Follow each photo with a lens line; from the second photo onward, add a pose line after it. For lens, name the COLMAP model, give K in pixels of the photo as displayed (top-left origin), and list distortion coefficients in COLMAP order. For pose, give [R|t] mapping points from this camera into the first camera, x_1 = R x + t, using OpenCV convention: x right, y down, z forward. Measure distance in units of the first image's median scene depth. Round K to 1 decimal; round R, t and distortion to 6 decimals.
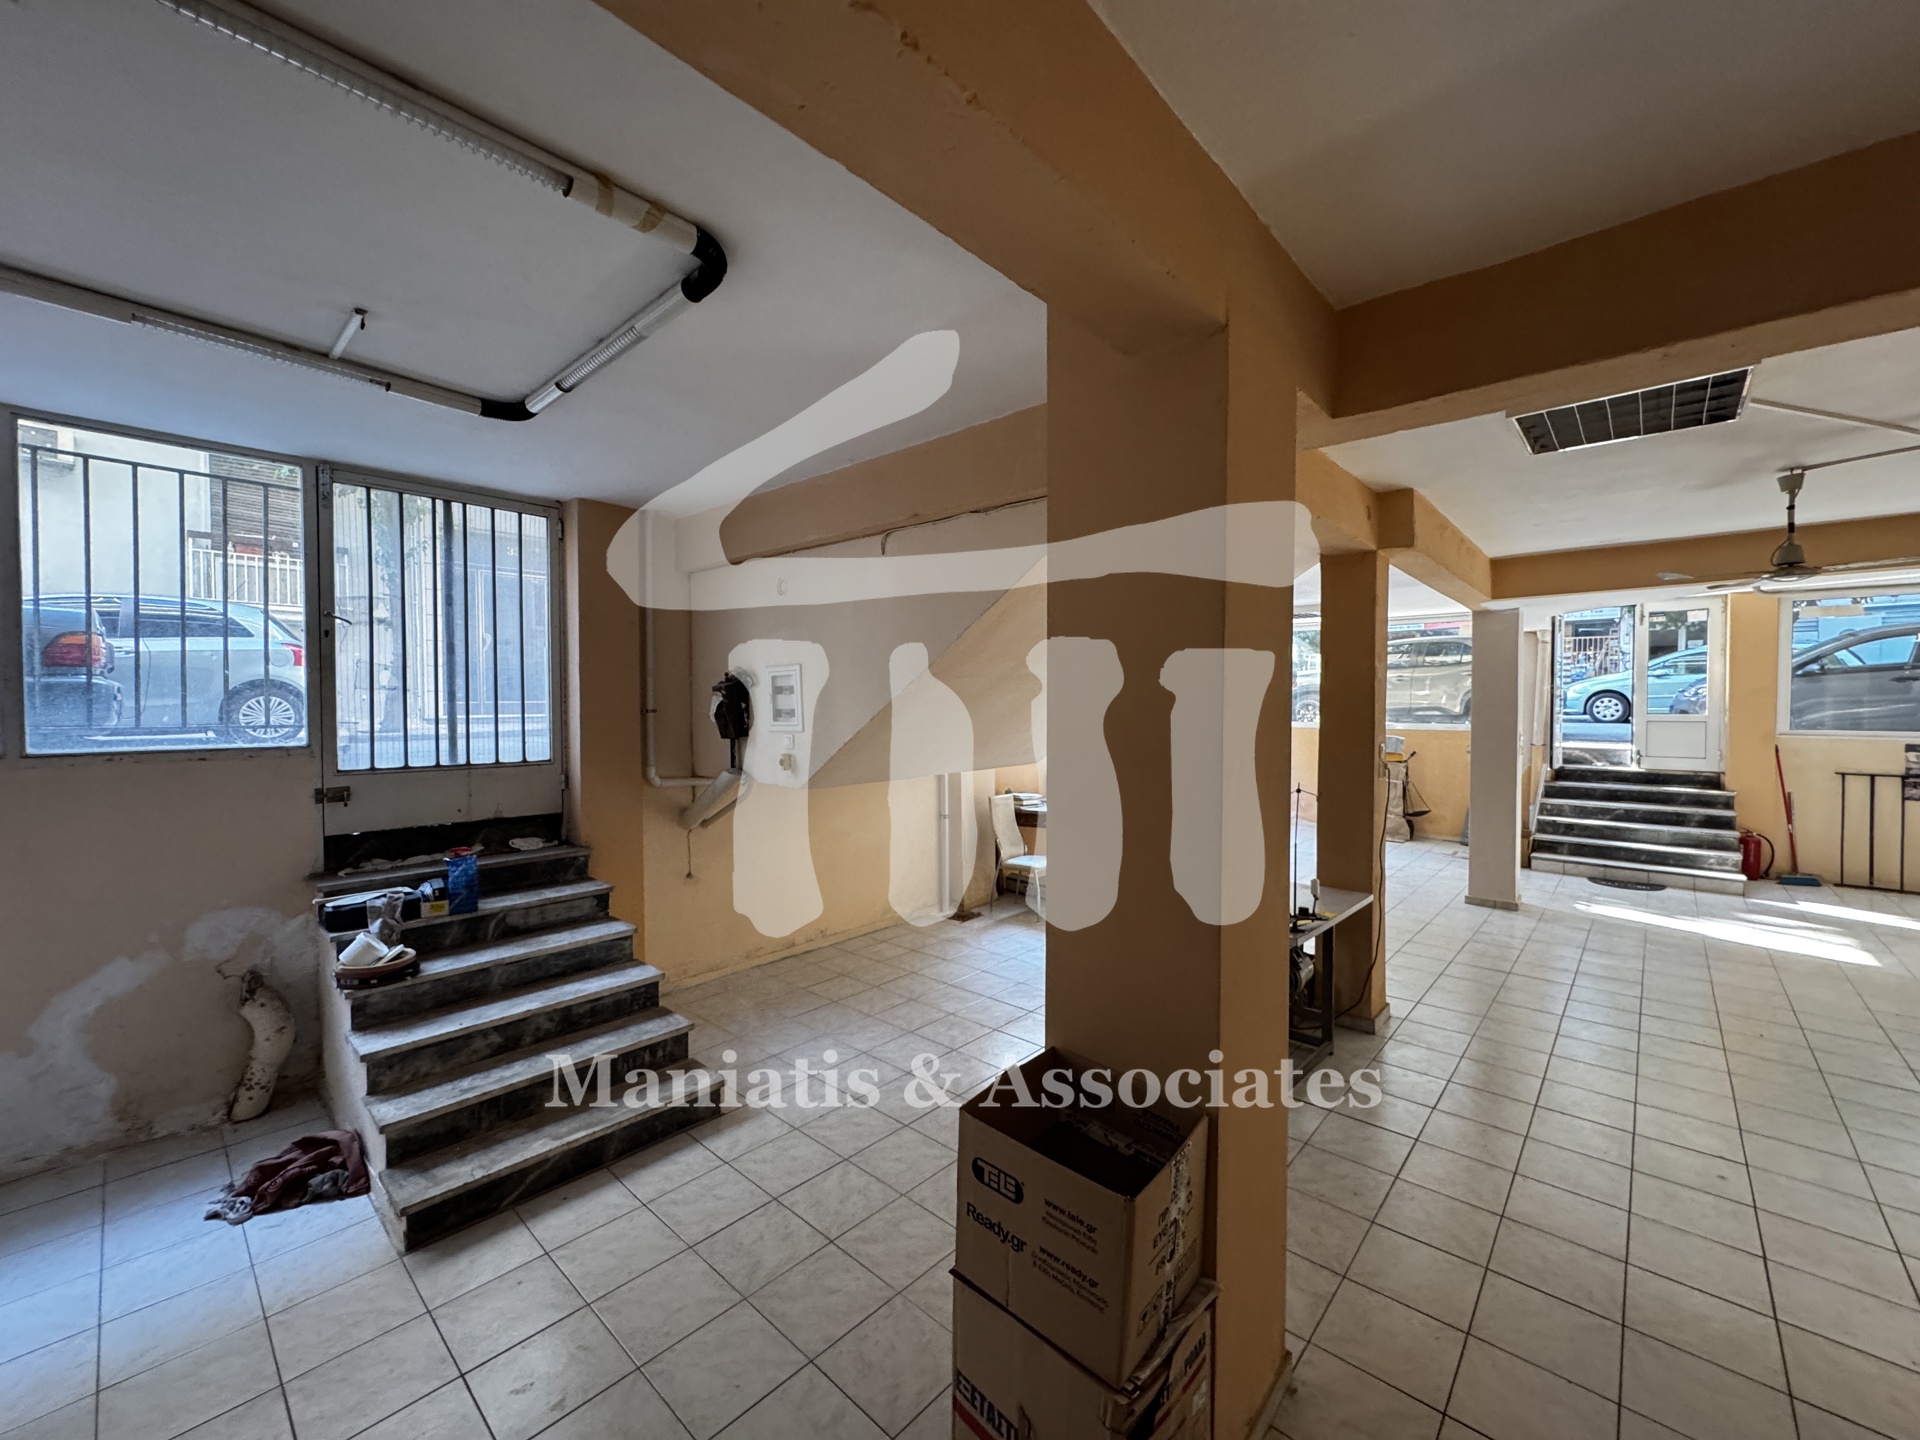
lens RADIAL K [[765.2, 0, 961.4], [0, 765.2, 721.5], [0, 0, 1]] dist [-0.002444, 0.000842]
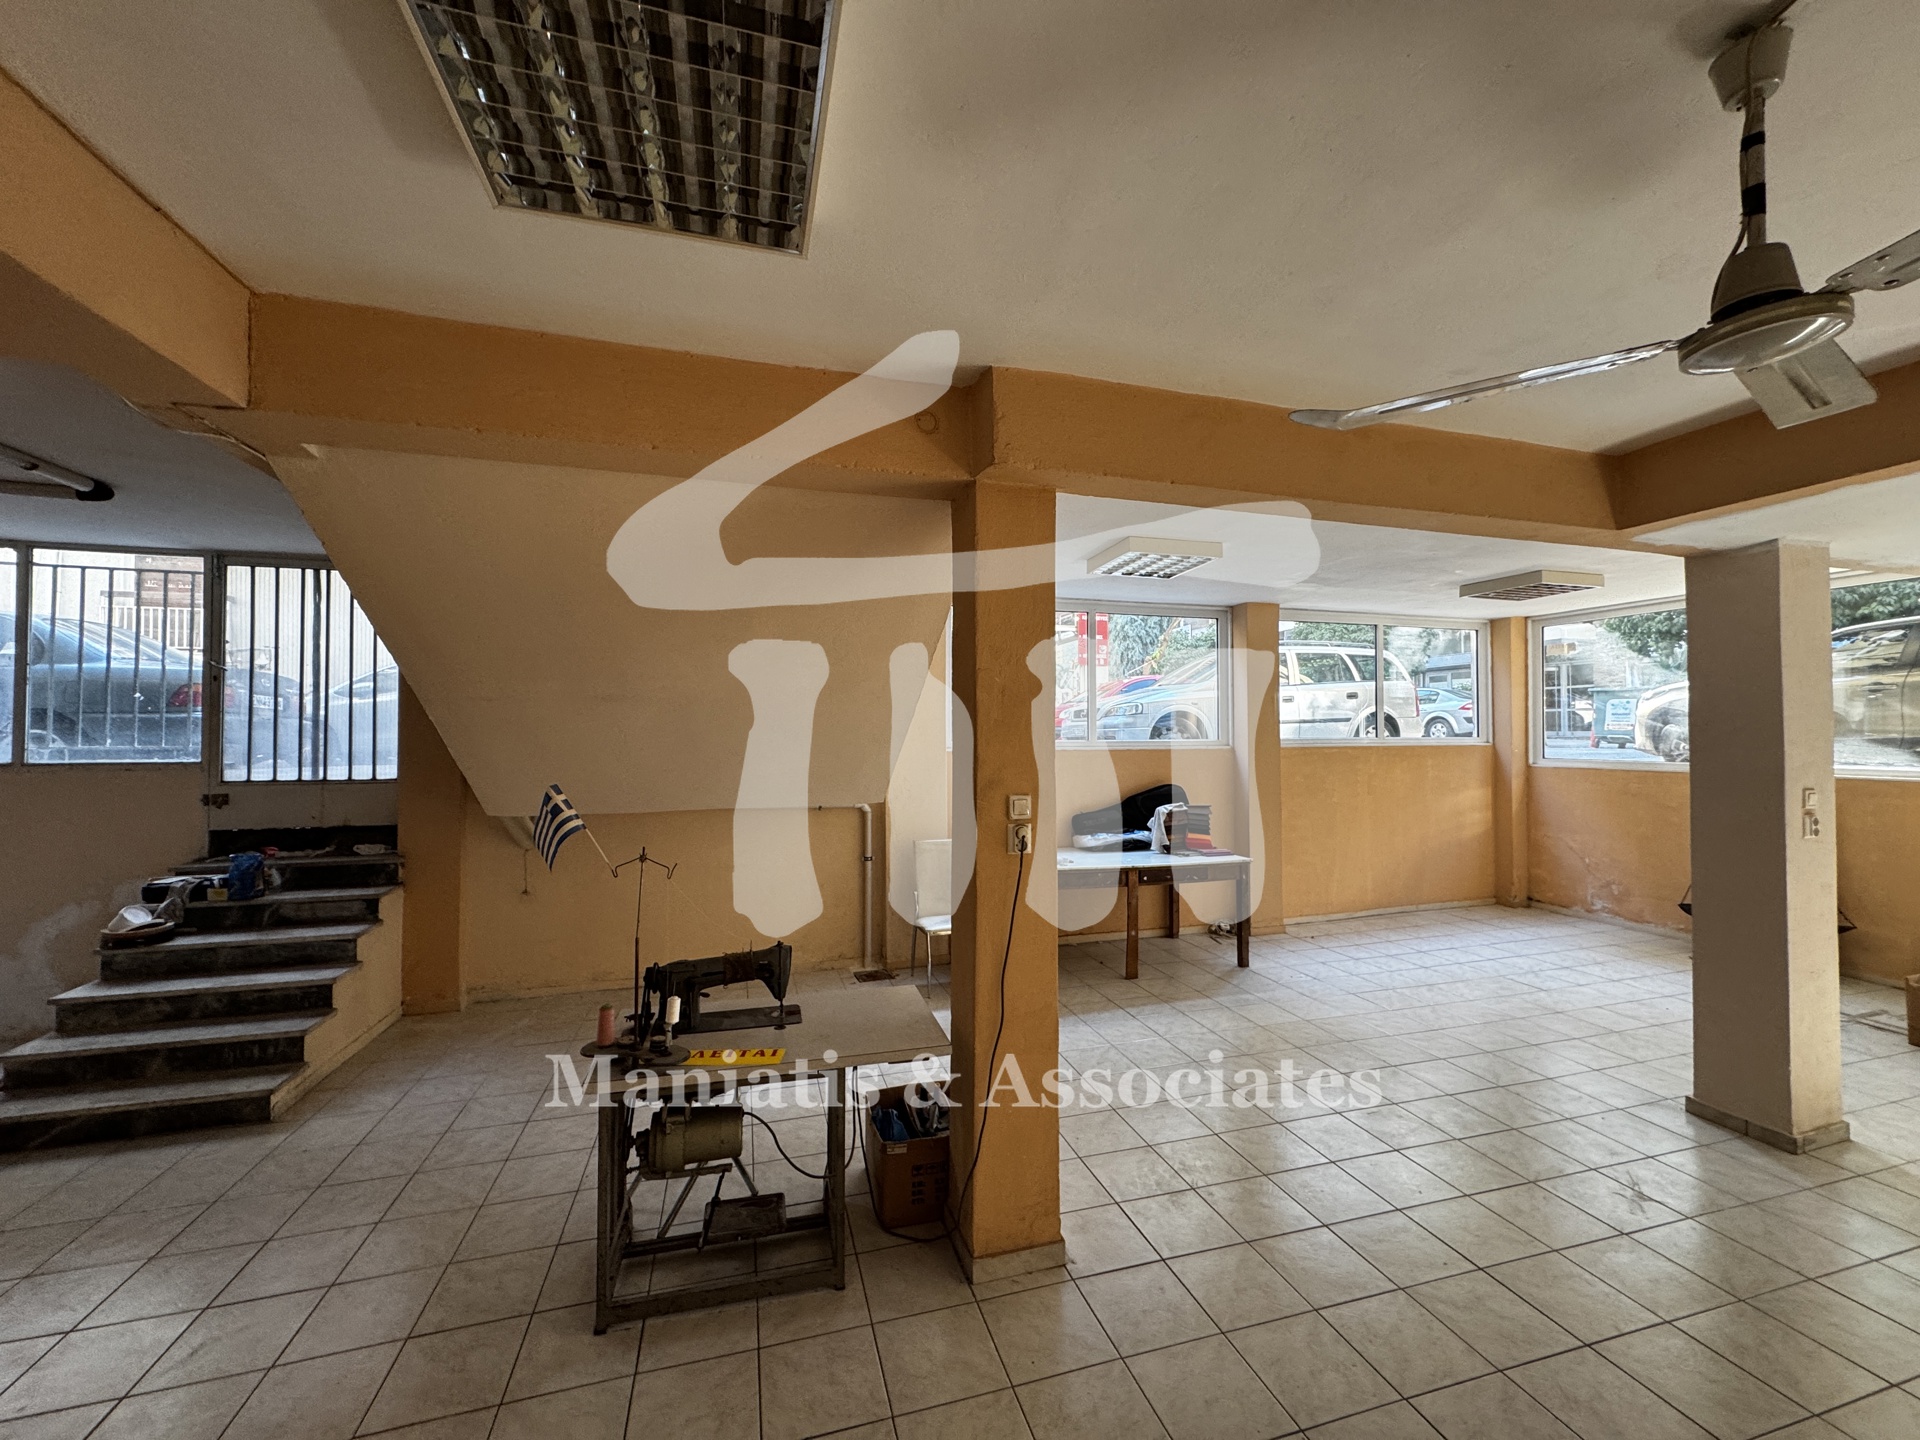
lens RADIAL K [[765.2, 0, 961.6], [0, 765.2, 721.0], [0, 0, 1]] dist [-0.002444, 0.000842]
pose [[0.852406, -0.008764, -0.522807, 0.991786], [-0.011994, 0.999269, -0.036306, -0.007474], [0.522742, 0.037217, 0.851678, 0.554455]]
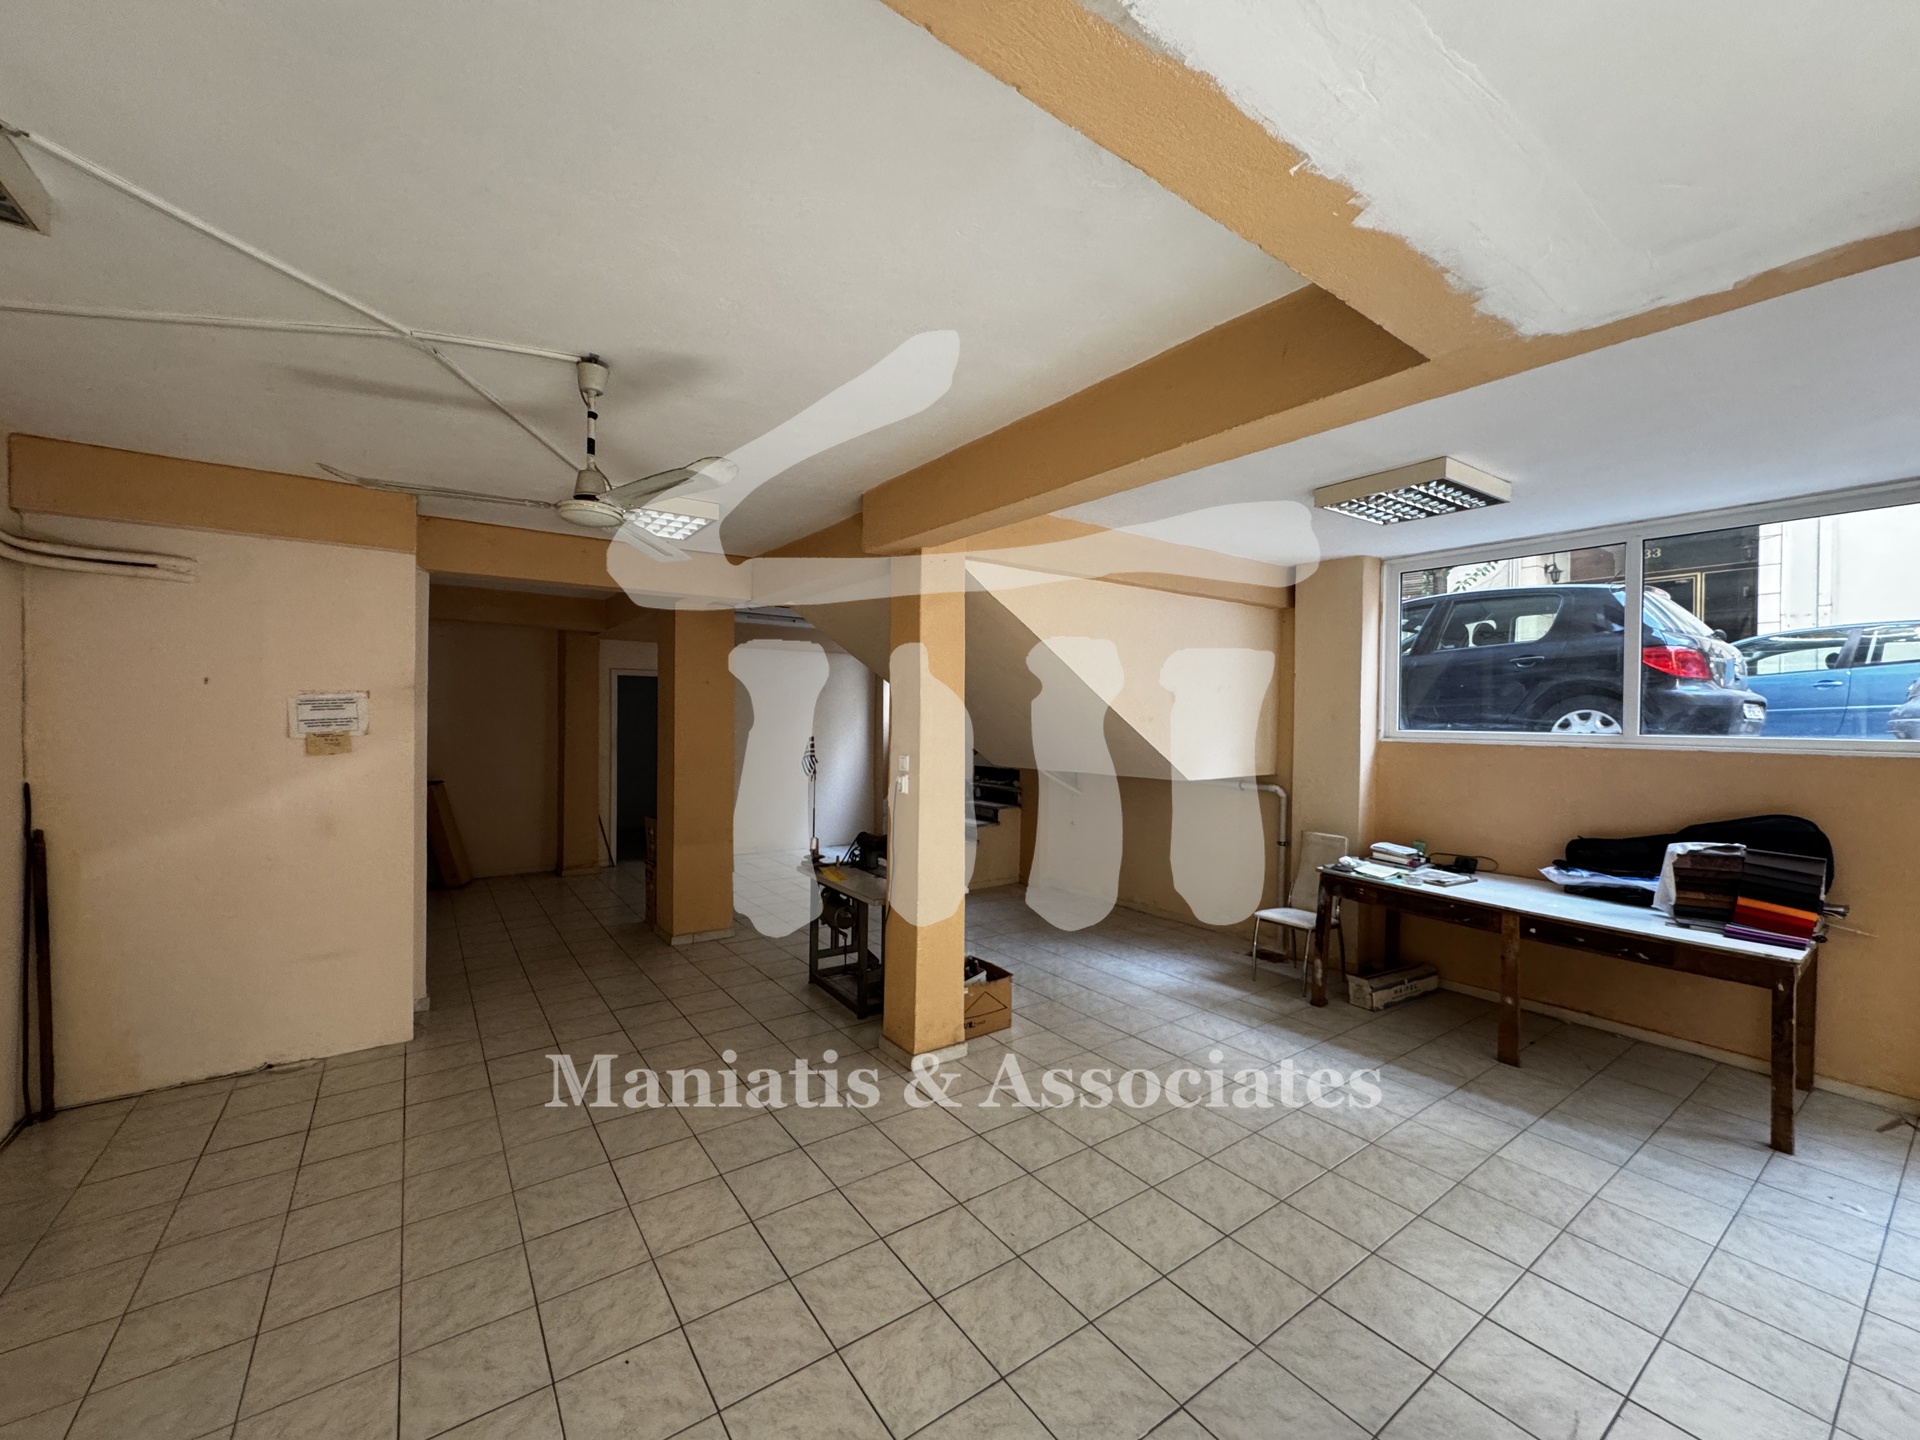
lens RADIAL K [[765.2, 0, 962.2], [0, 765.2, 720.9], [0, 0, 1]] dist [-0.002444, 0.000842]
pose [[-0.208595, 0.004576, -0.977991, 1.732661], [-0.034855, 0.999319, 0.012110, -0.031910], [0.977381, 0.036613, -0.208293, 1.516509]]
